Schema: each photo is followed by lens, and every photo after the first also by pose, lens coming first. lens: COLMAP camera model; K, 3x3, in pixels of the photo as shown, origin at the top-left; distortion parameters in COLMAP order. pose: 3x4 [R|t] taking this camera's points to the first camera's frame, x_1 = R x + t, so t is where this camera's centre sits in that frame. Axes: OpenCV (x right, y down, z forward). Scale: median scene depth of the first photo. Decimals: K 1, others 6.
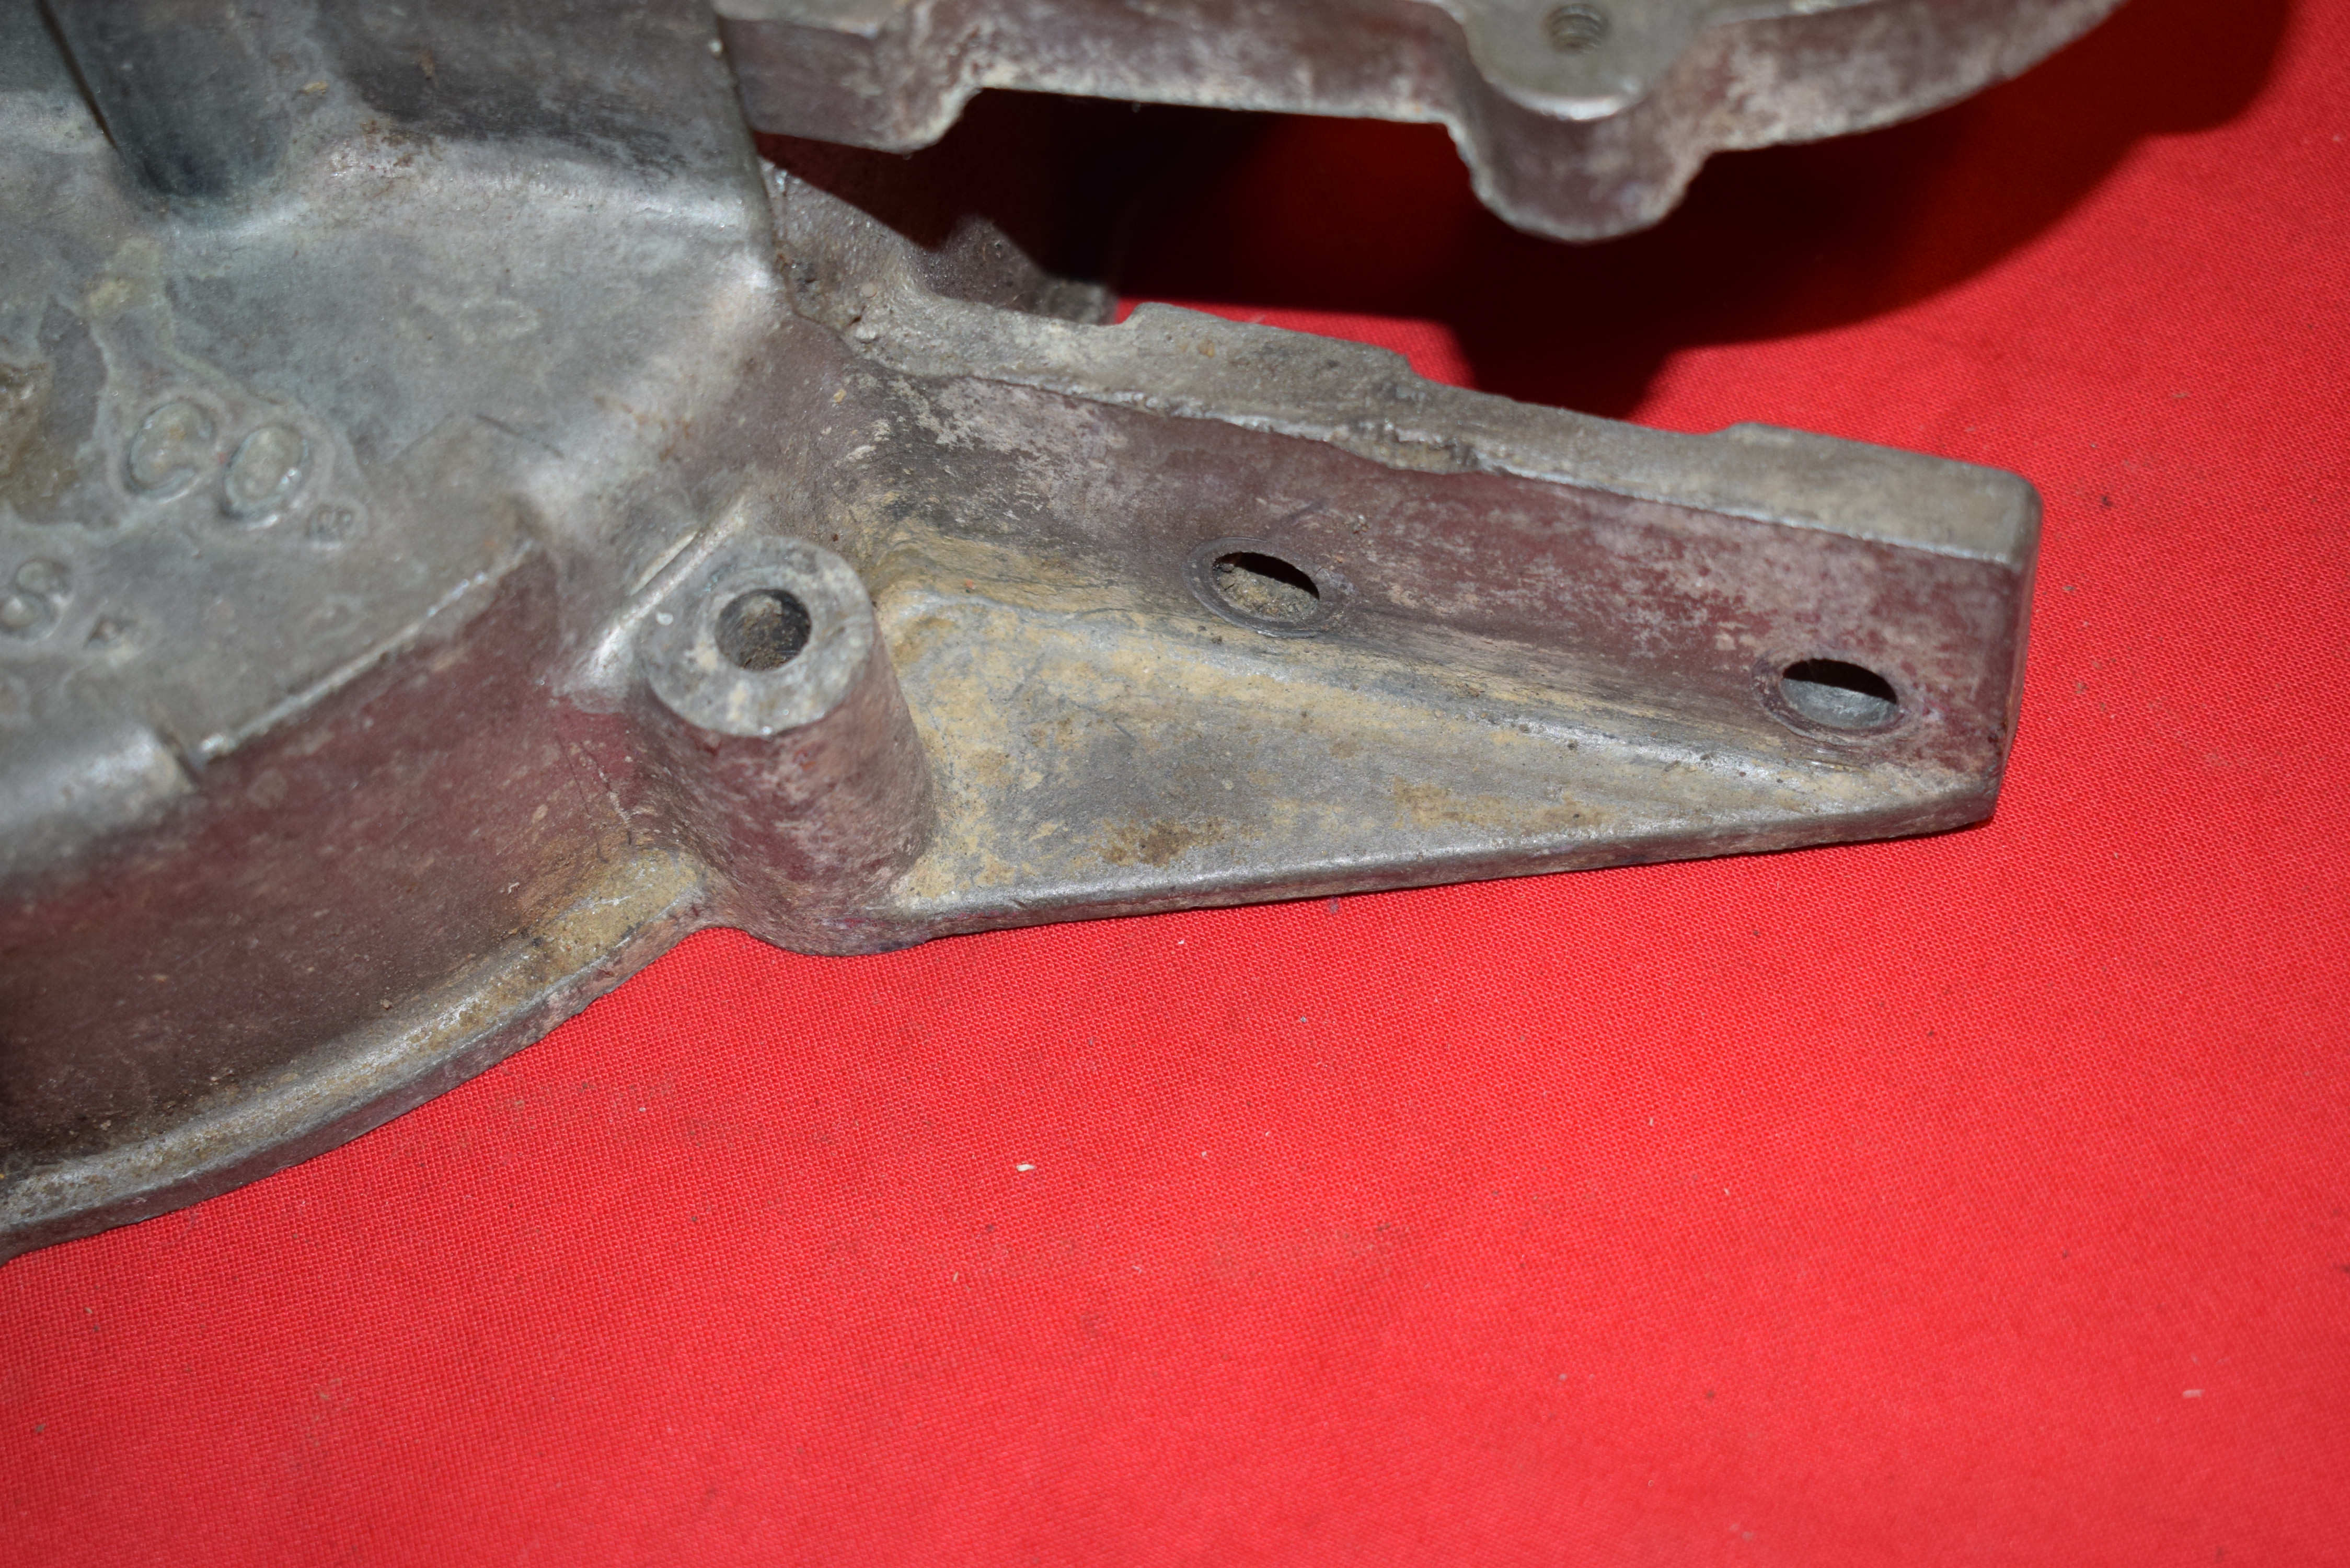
lens RADIAL K [[3872.1, 0, 1173.0], [0, 3872.1, 775.3], [0, 0, 1]] dist [-0.017678, 0.000000]
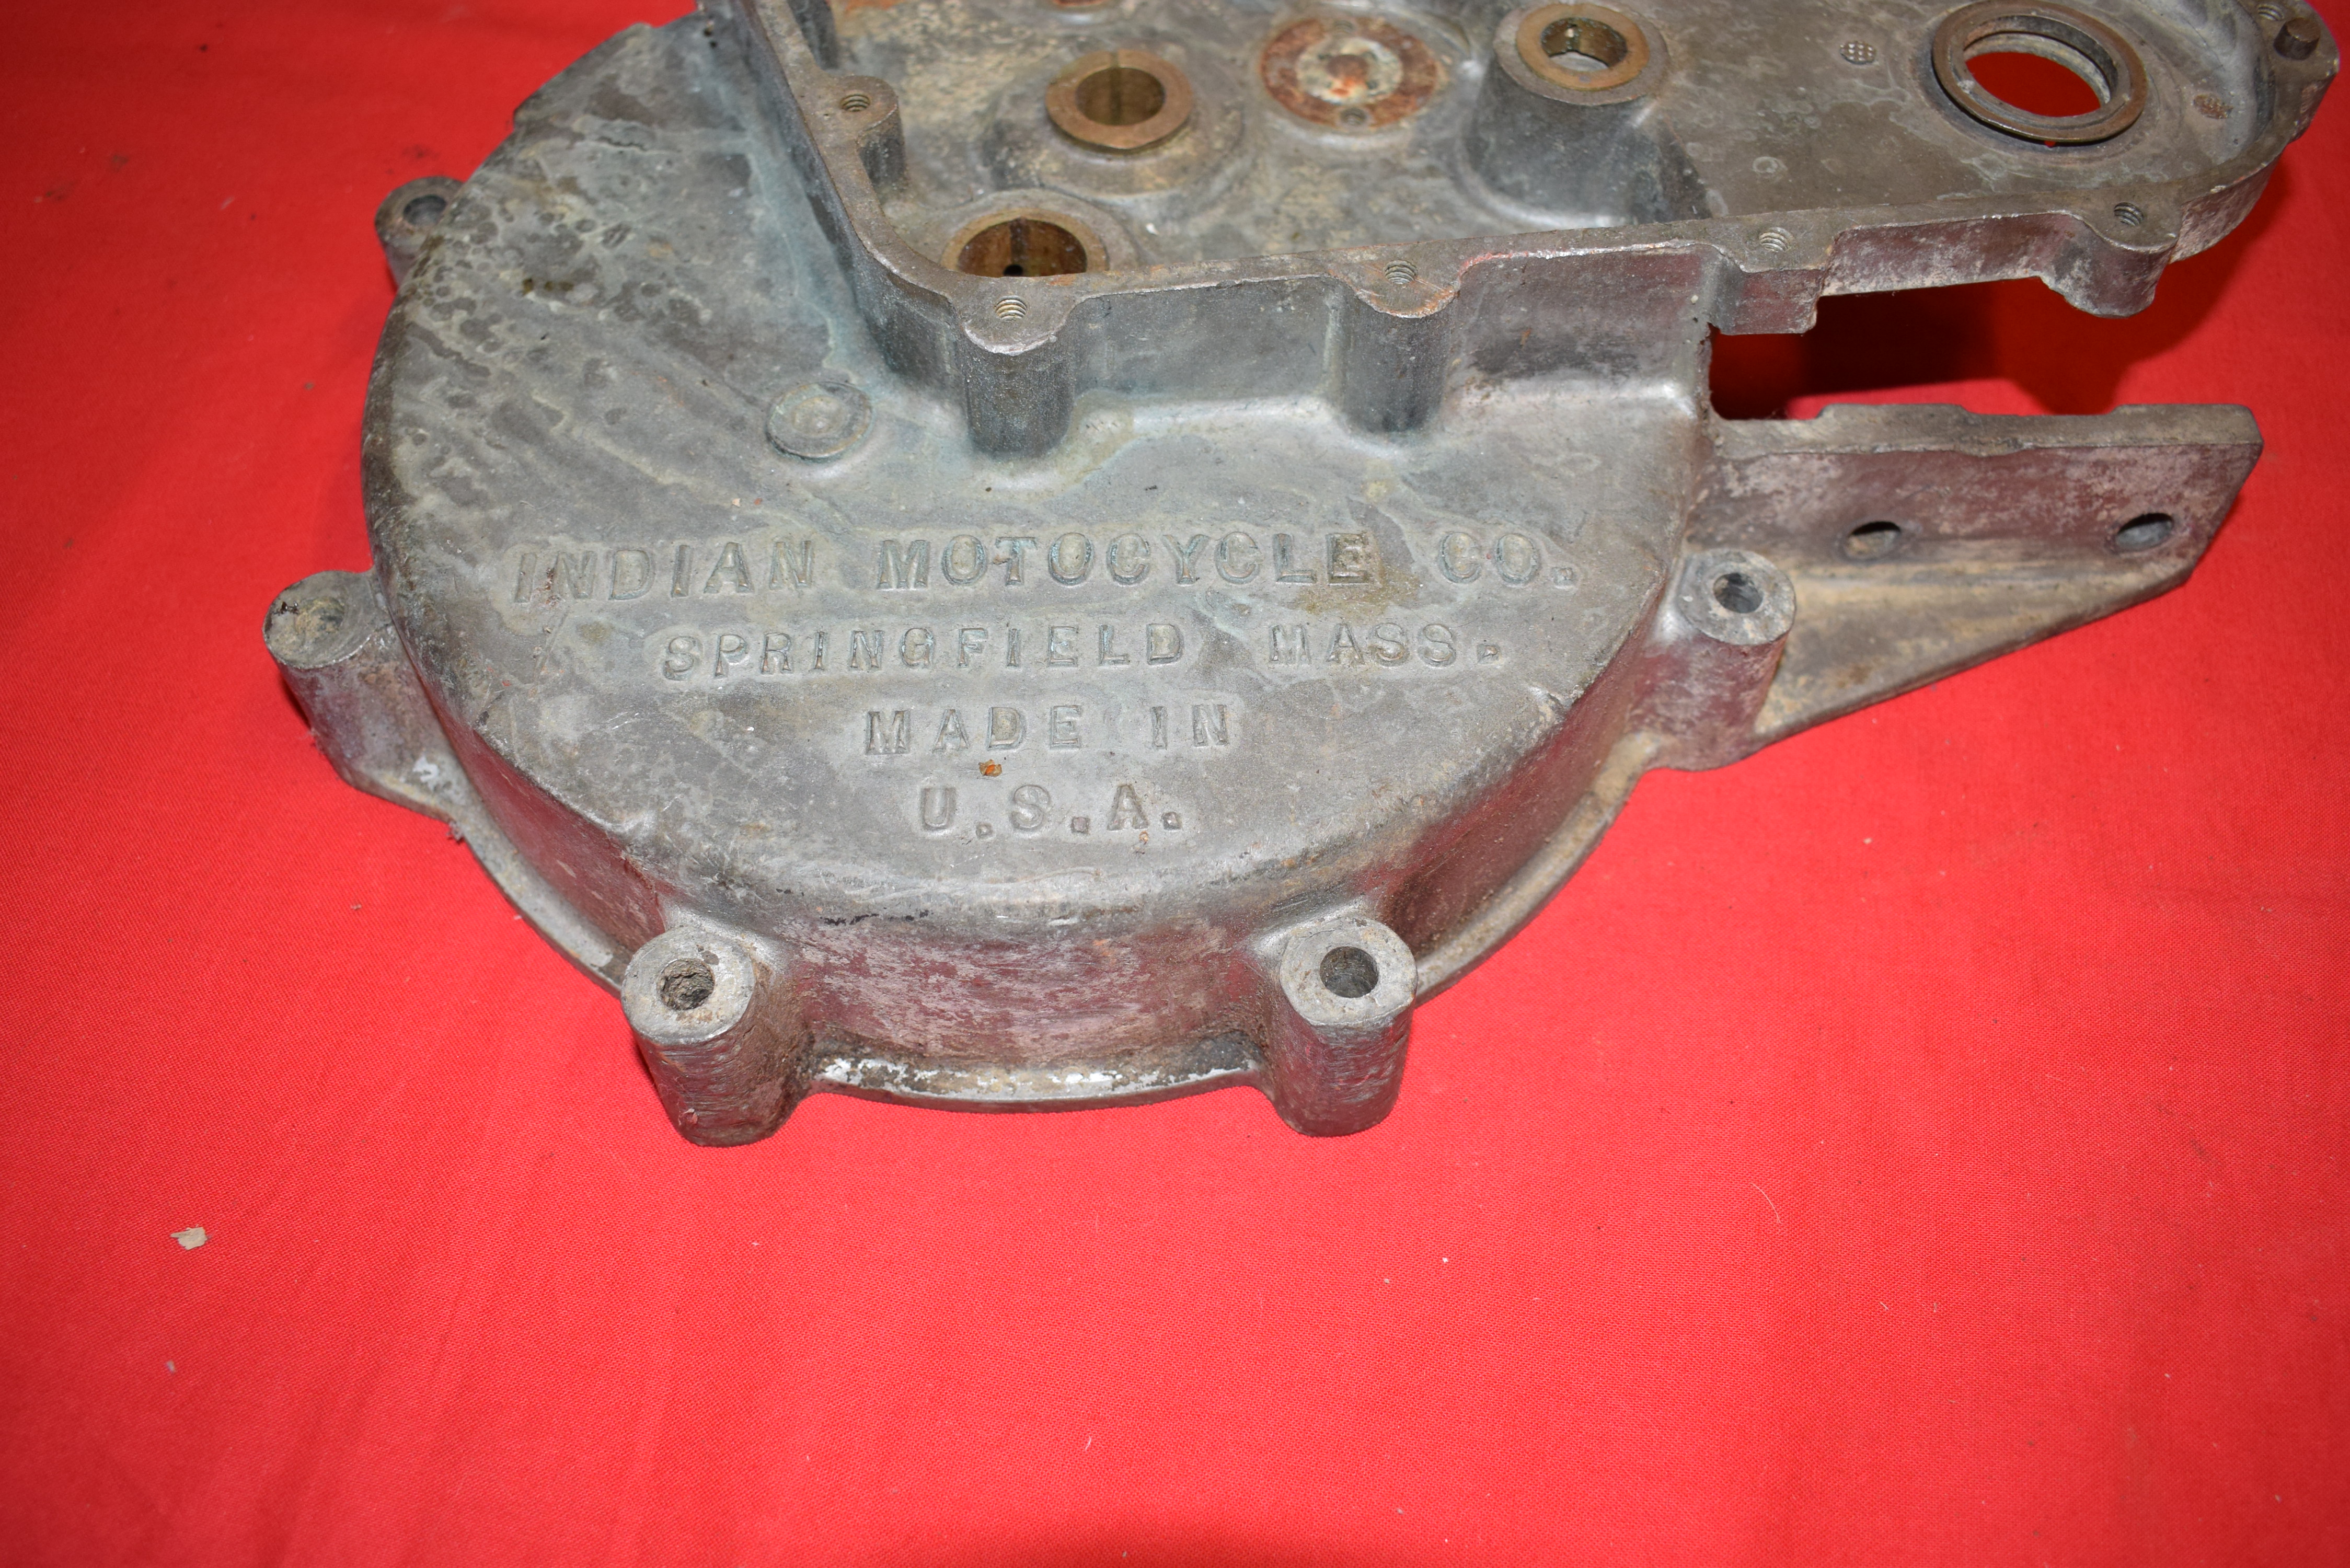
lens RADIAL K [[2060.8, 0, 1180.4], [0, 2060.8, 783.4], [0, 0, 1]] dist [-0.093167, 0.005518]
pose [[0.938377, -0.223784, 0.263382, -0.664089], [0.231009, 0.972945, 0.003628, -0.012959], [-0.257068, 0.057439, 0.964685, 0.083383]]
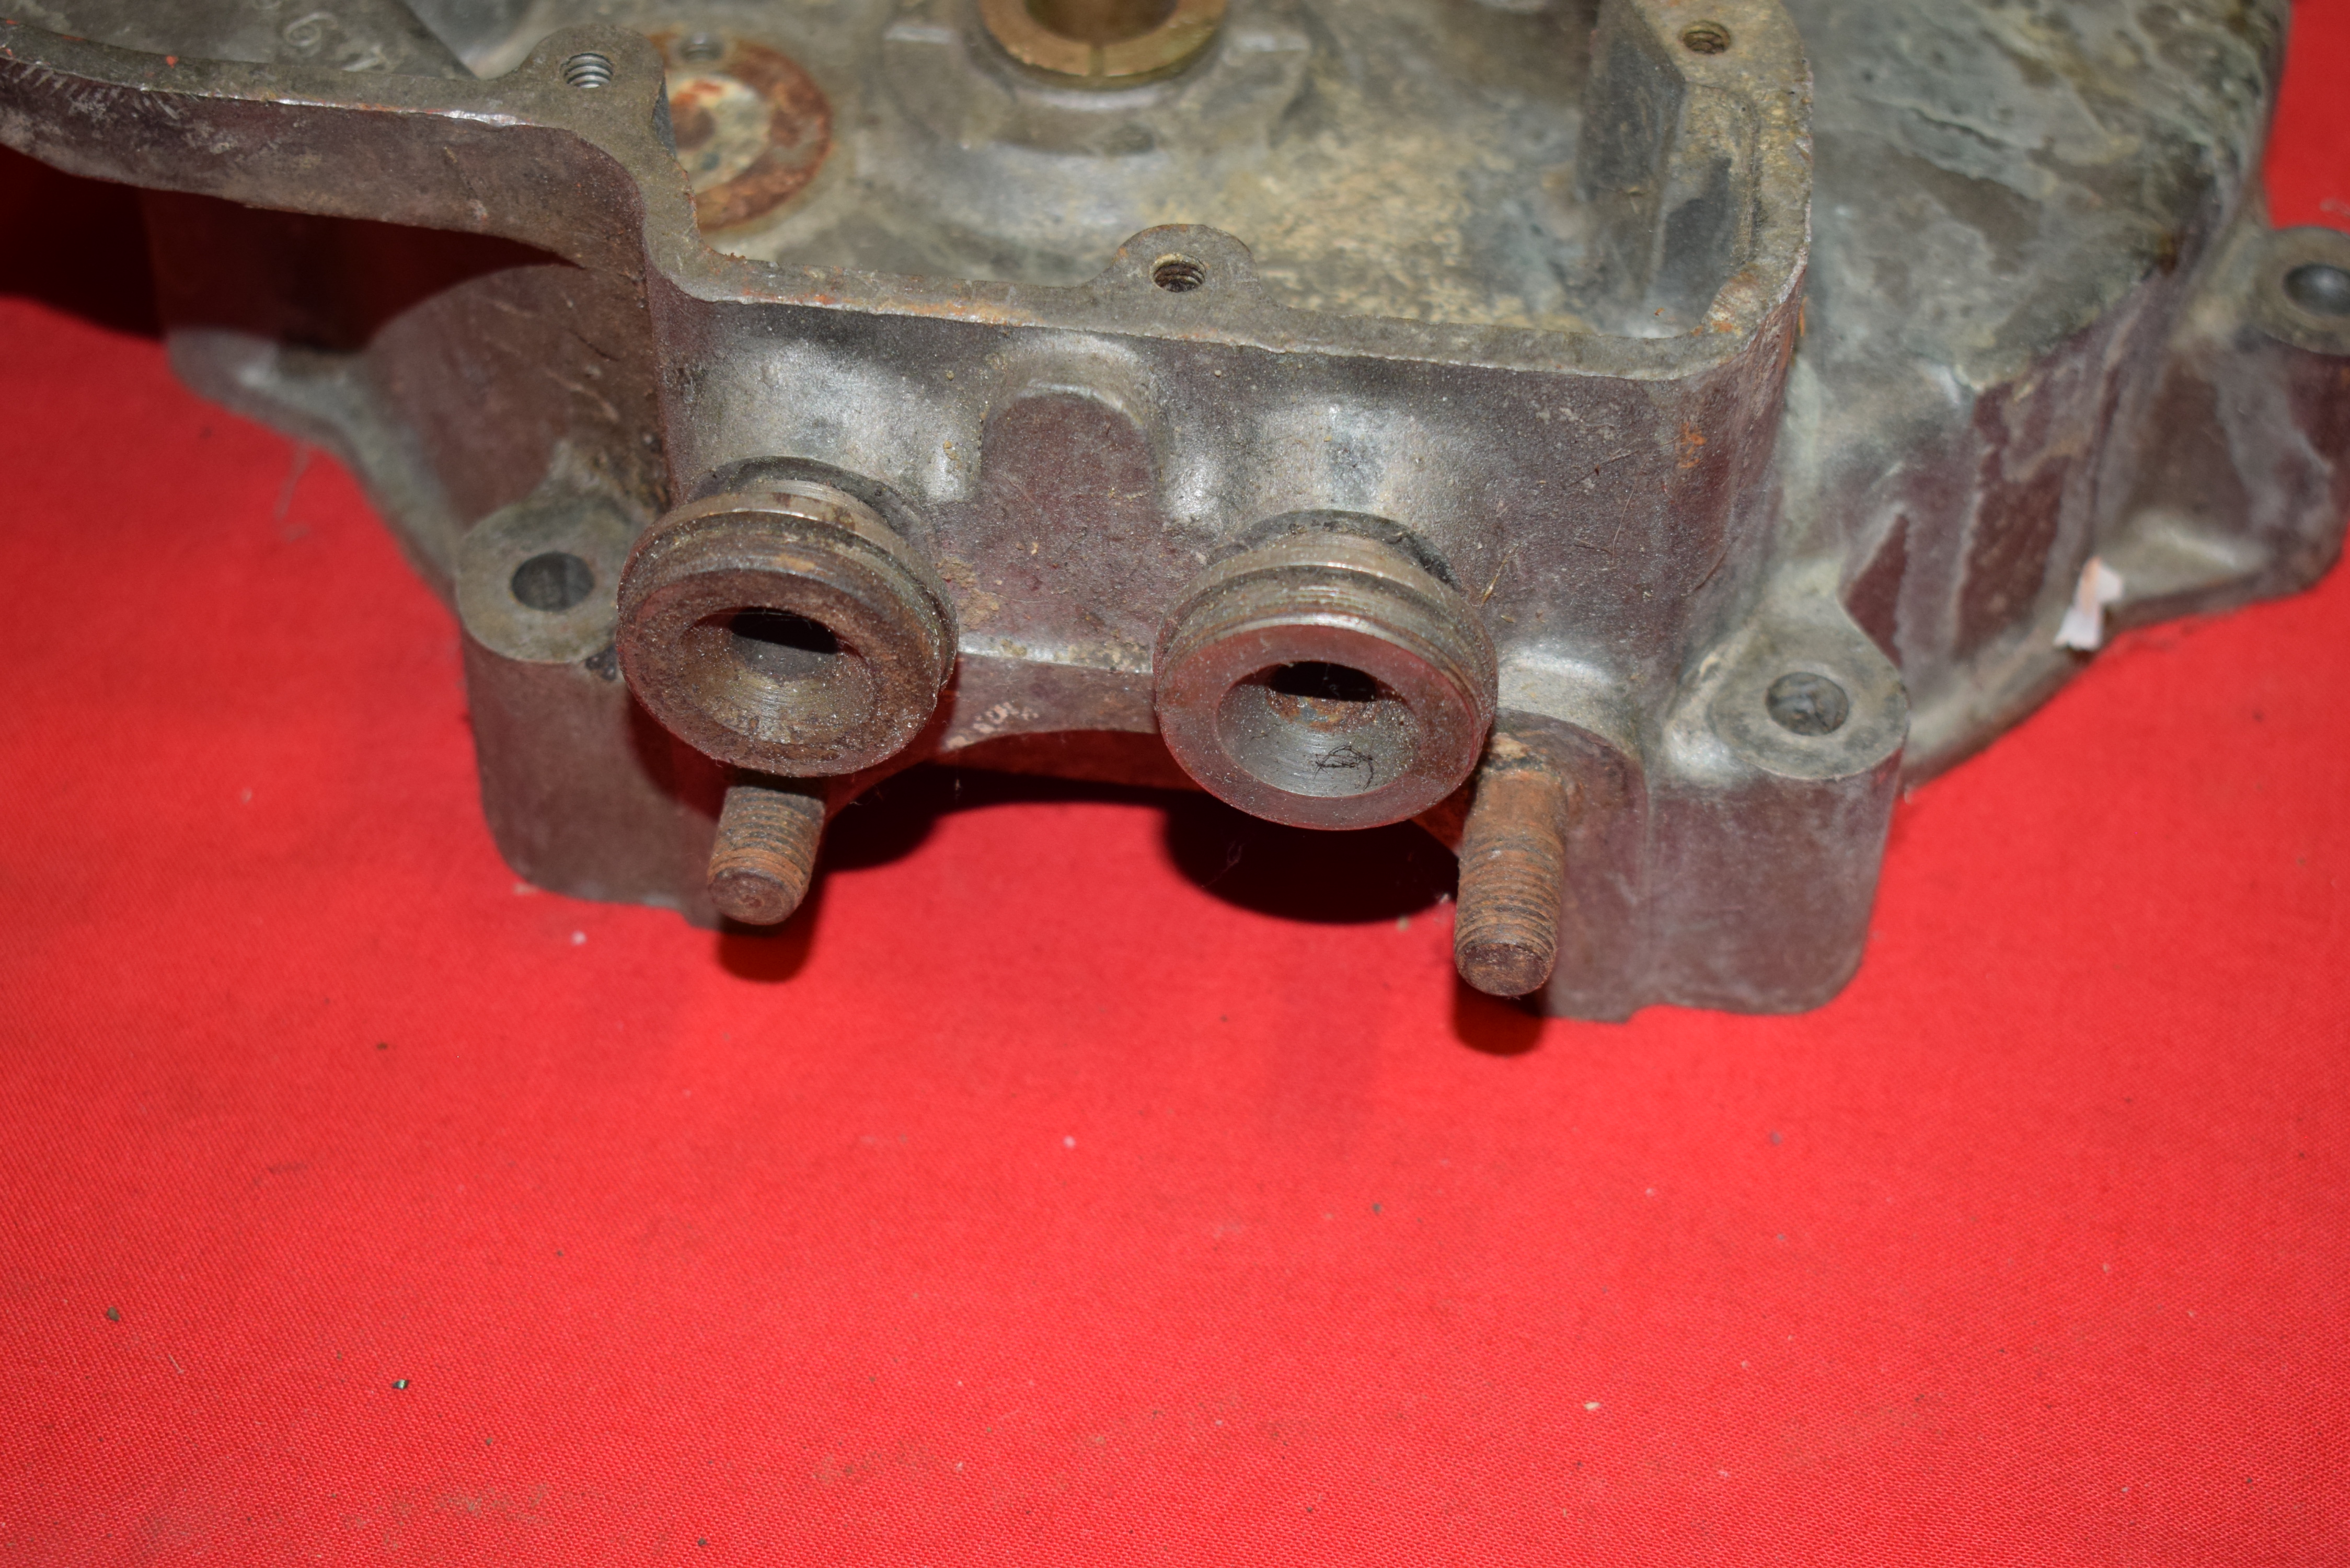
lens RADIAL K [[3872.1, 0, 1159.5], [0, 3872.1, 780.5], [0, 0, 1]] dist [-0.017678, 0.000000]
pose [[-0.977399, 0.205832, -0.048207, -0.221679], [-0.112443, -0.313070, 0.943050, -1.647299], [0.179018, 0.927157, 0.329139, 0.977709]]
